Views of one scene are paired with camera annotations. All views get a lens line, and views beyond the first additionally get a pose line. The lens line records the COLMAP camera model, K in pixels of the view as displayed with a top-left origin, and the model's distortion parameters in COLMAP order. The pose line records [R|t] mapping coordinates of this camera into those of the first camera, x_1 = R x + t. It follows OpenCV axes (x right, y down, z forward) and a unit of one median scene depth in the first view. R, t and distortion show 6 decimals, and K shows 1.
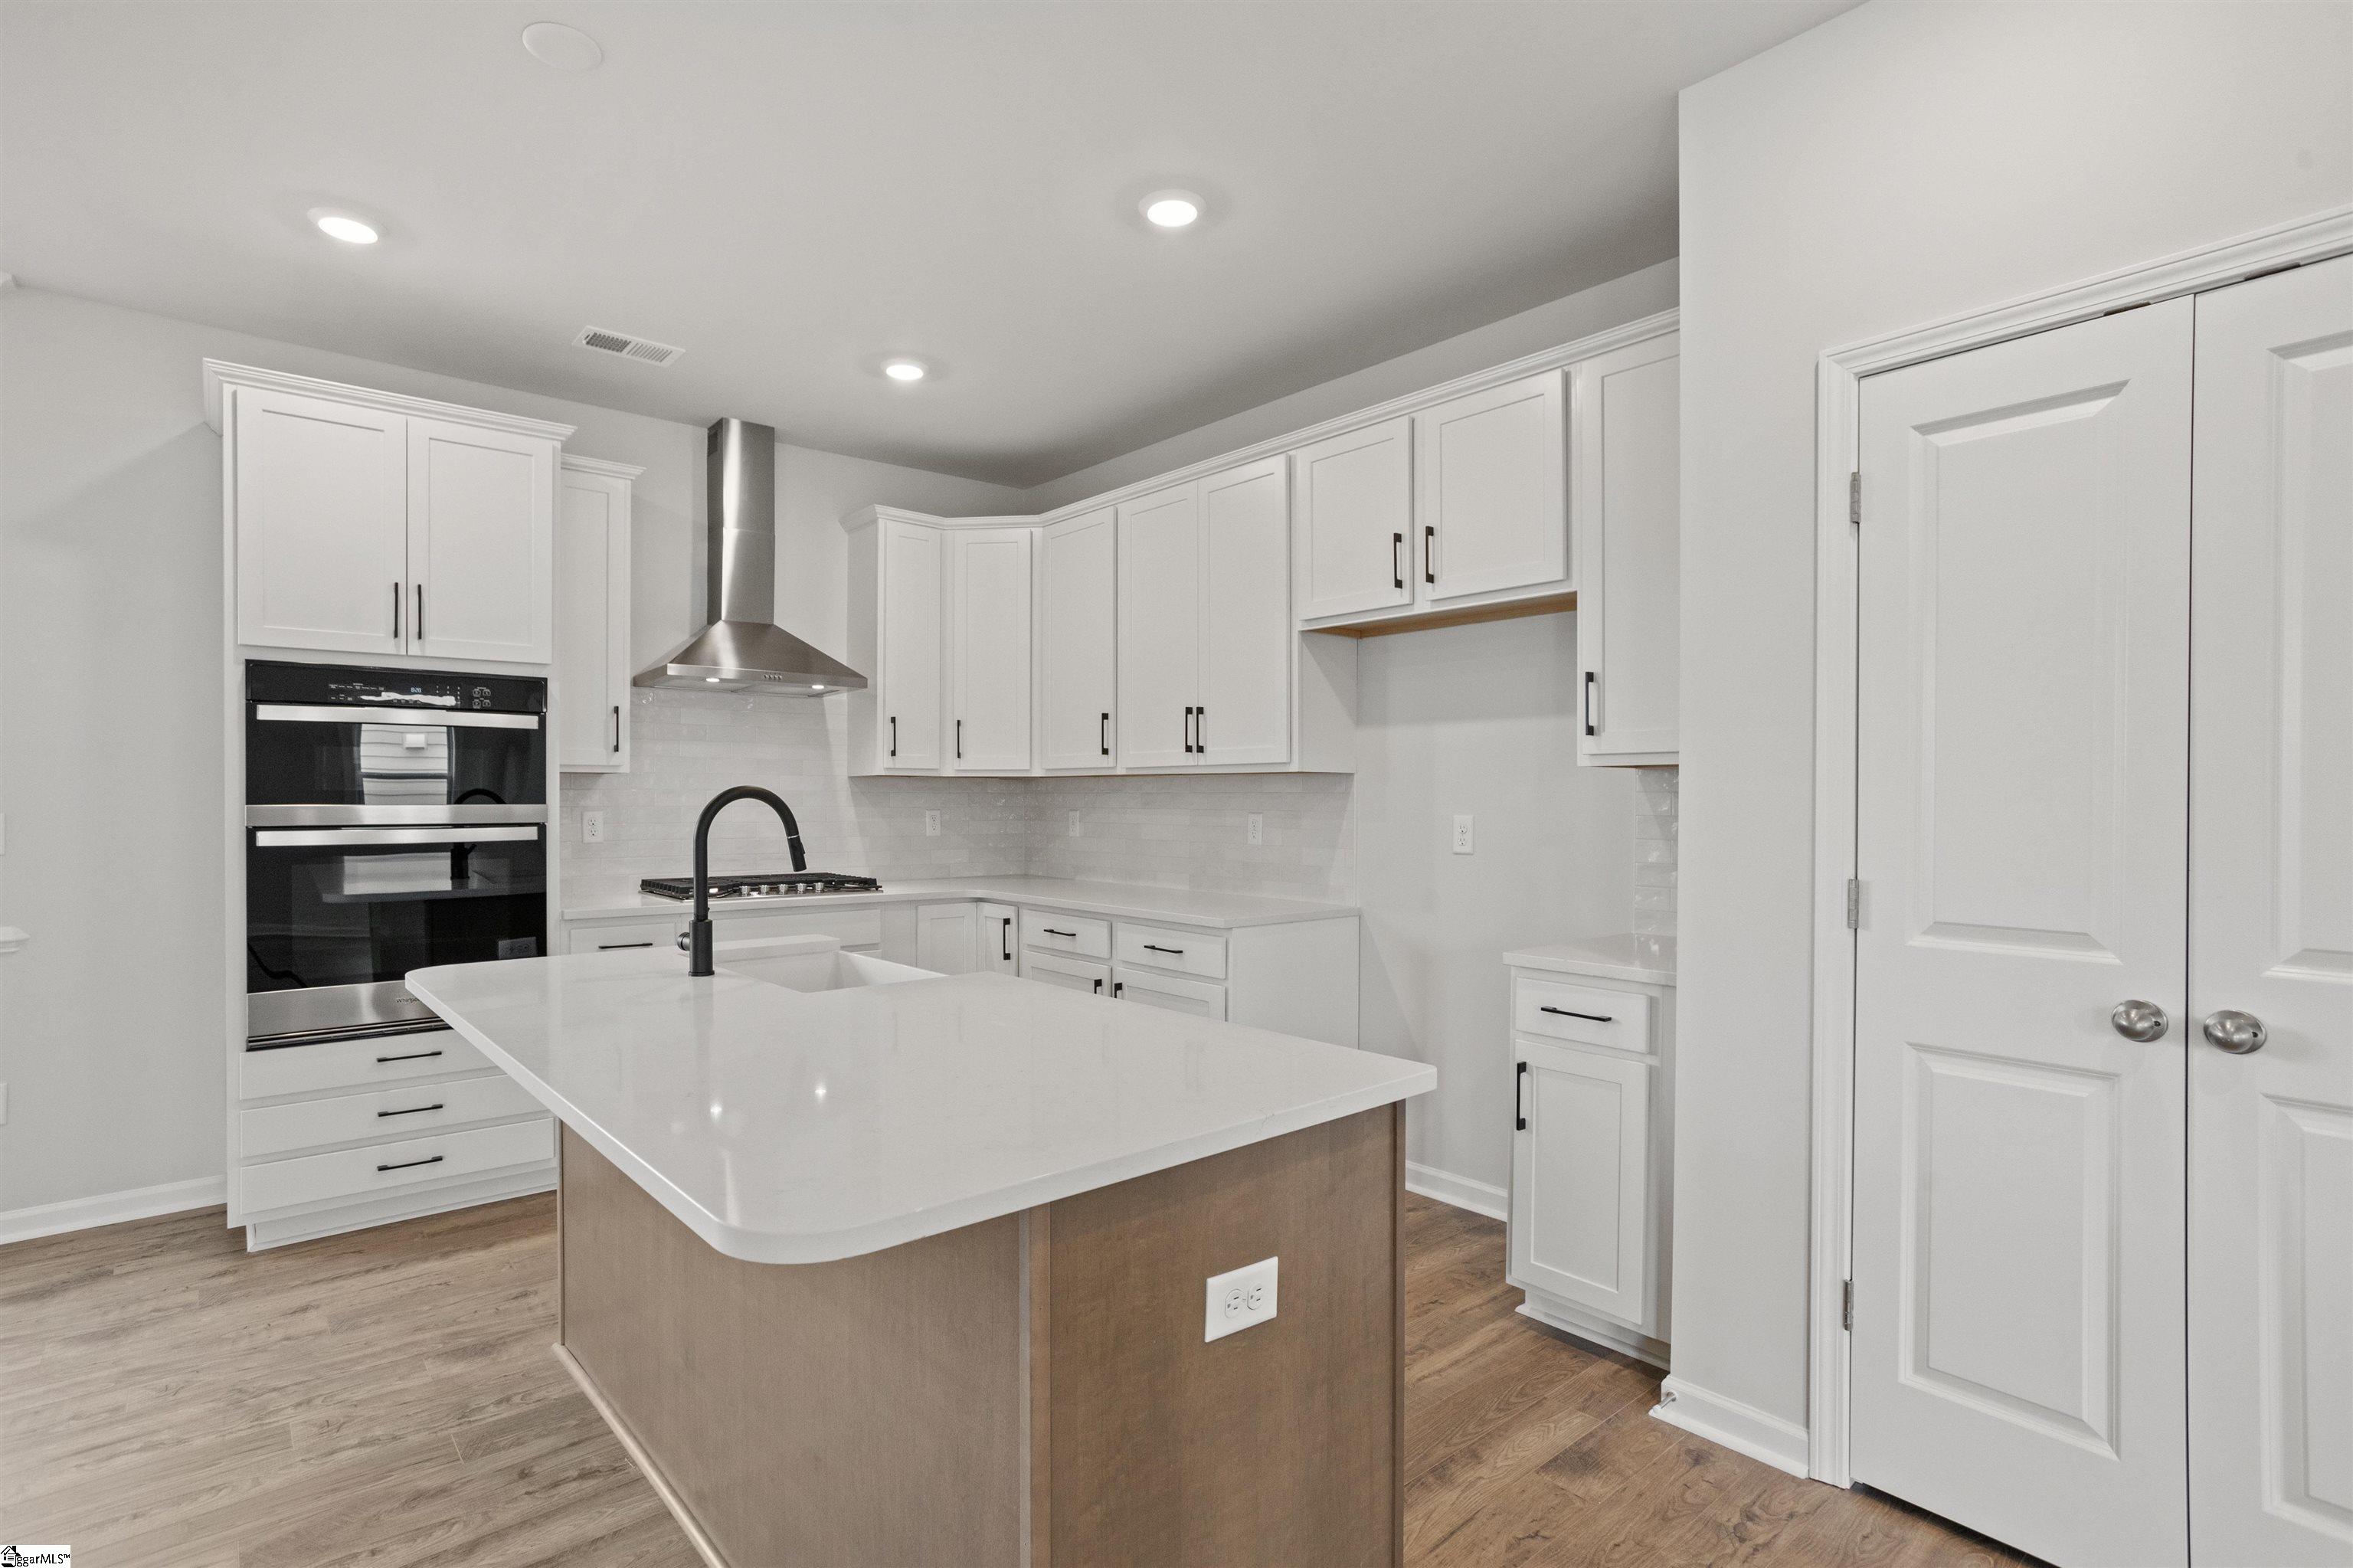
lens RADIAL K [[1149.1, 0, 1151.0], [0, 1149.1, 801.4], [0, 0, 1]] dist [-0.048779, 0.033389]
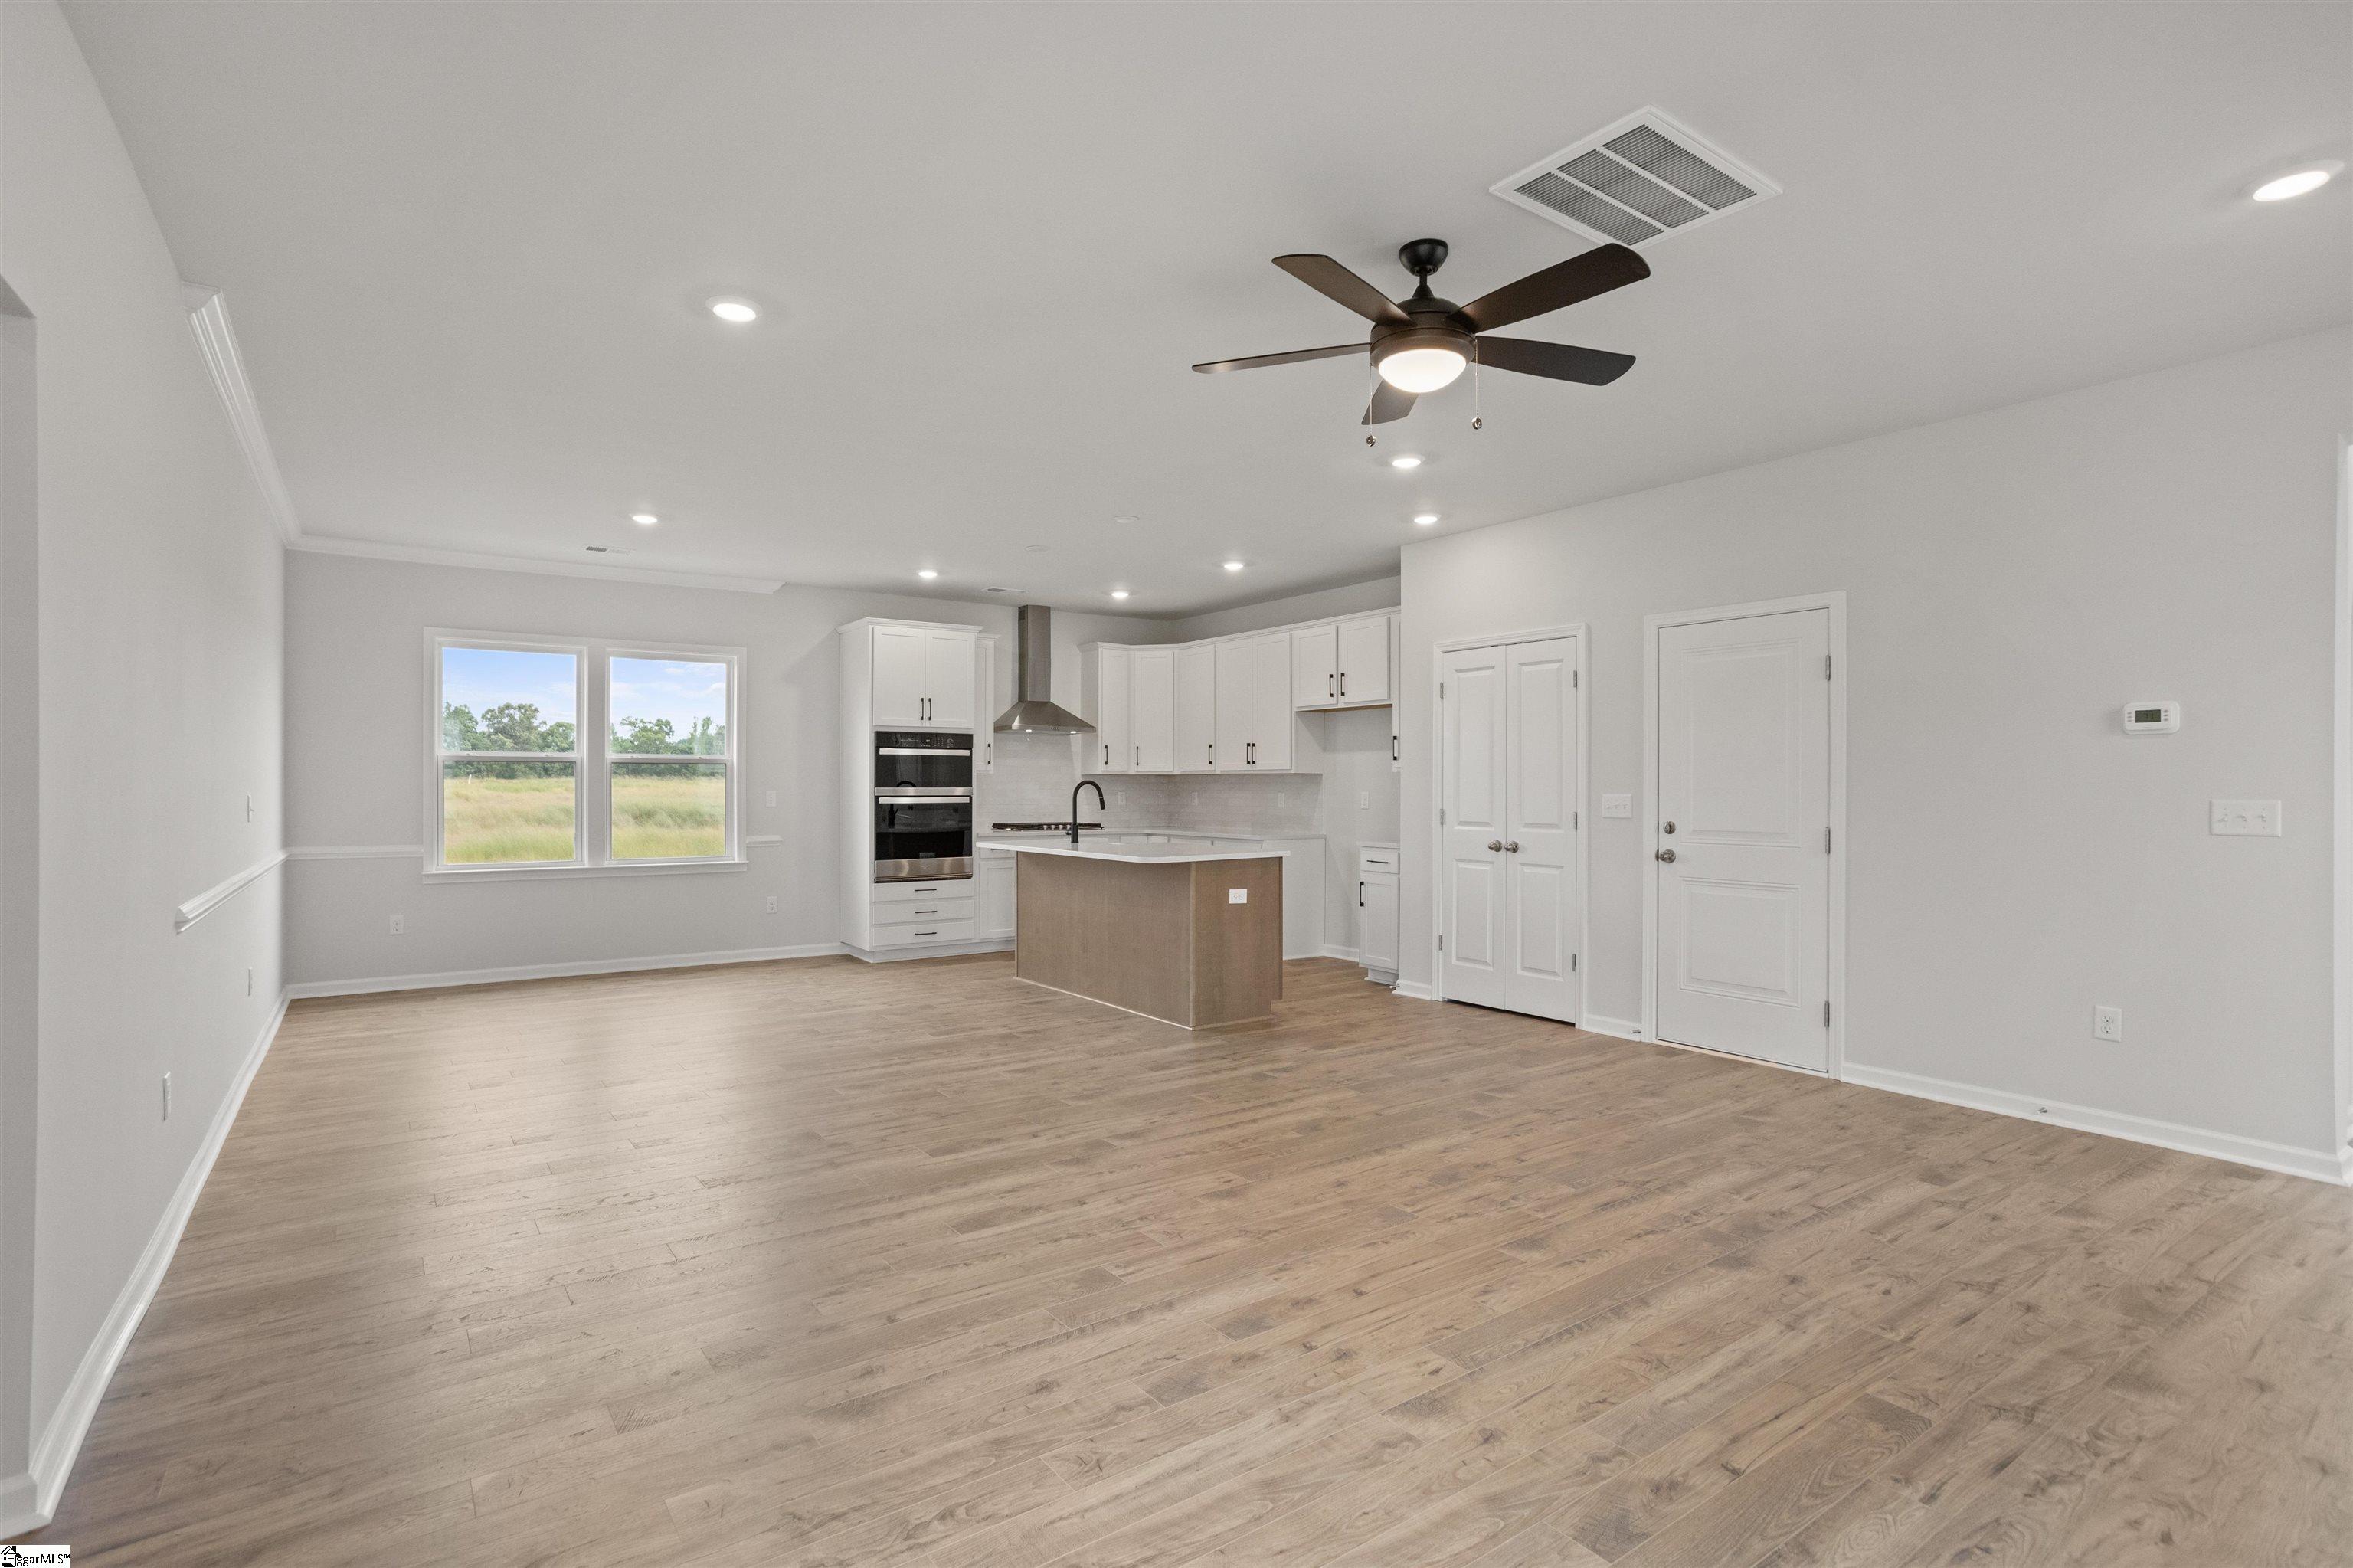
lens RADIAL K [[1140.4, 0, 1161.0], [0, 1140.4, 778.7], [0, 0, 1]] dist [-0.049665, 0.034685]
pose [[0.996022, -0.000911, -0.089107, 0.069861], [-0.000128, 0.999932, -0.011651, 0.012062], [0.089112, 0.011616, 0.995954, -1.351862]]
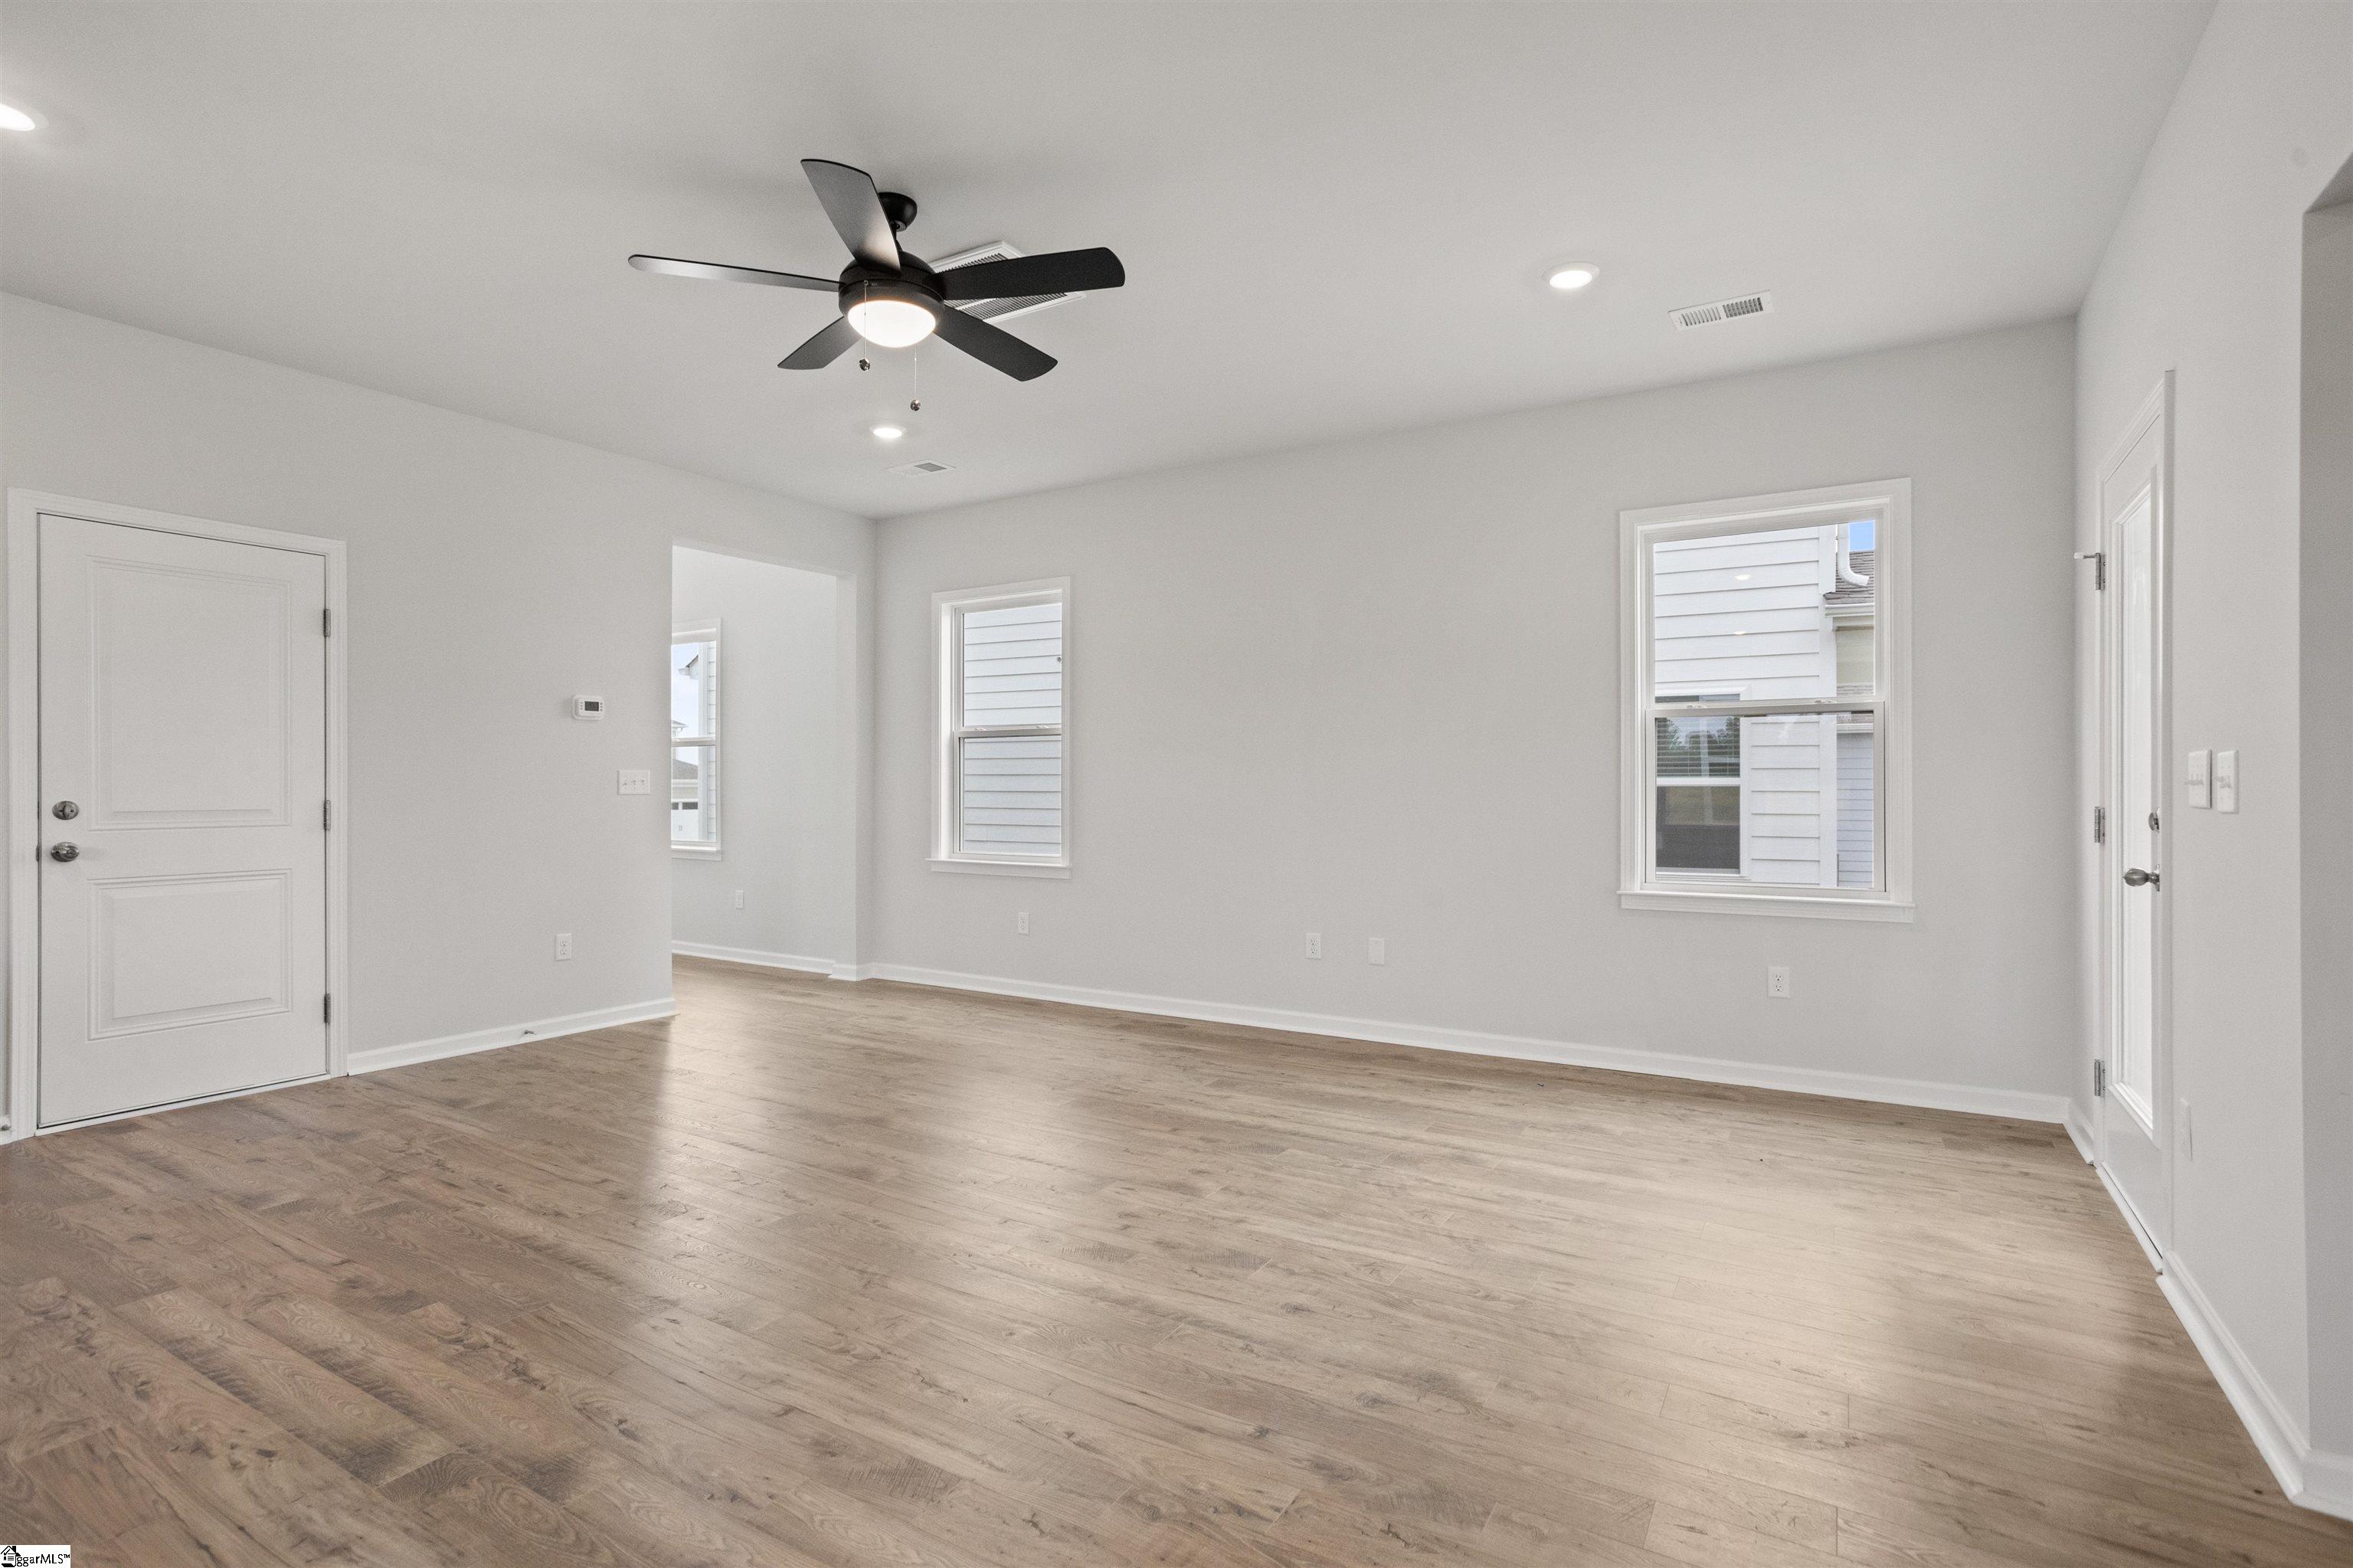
lens RADIAL K [[1144.9, 0, 1157.1], [0, 1144.9, 784.4], [0, 0, 1]] dist [-0.050822, 0.036648]
pose [[-0.310179, 0.000649, 0.950678, -0.707715], [0.006639, 0.999977, 0.001483, 0.042610], [-0.950655, 0.006771, -0.310176, -0.375343]]
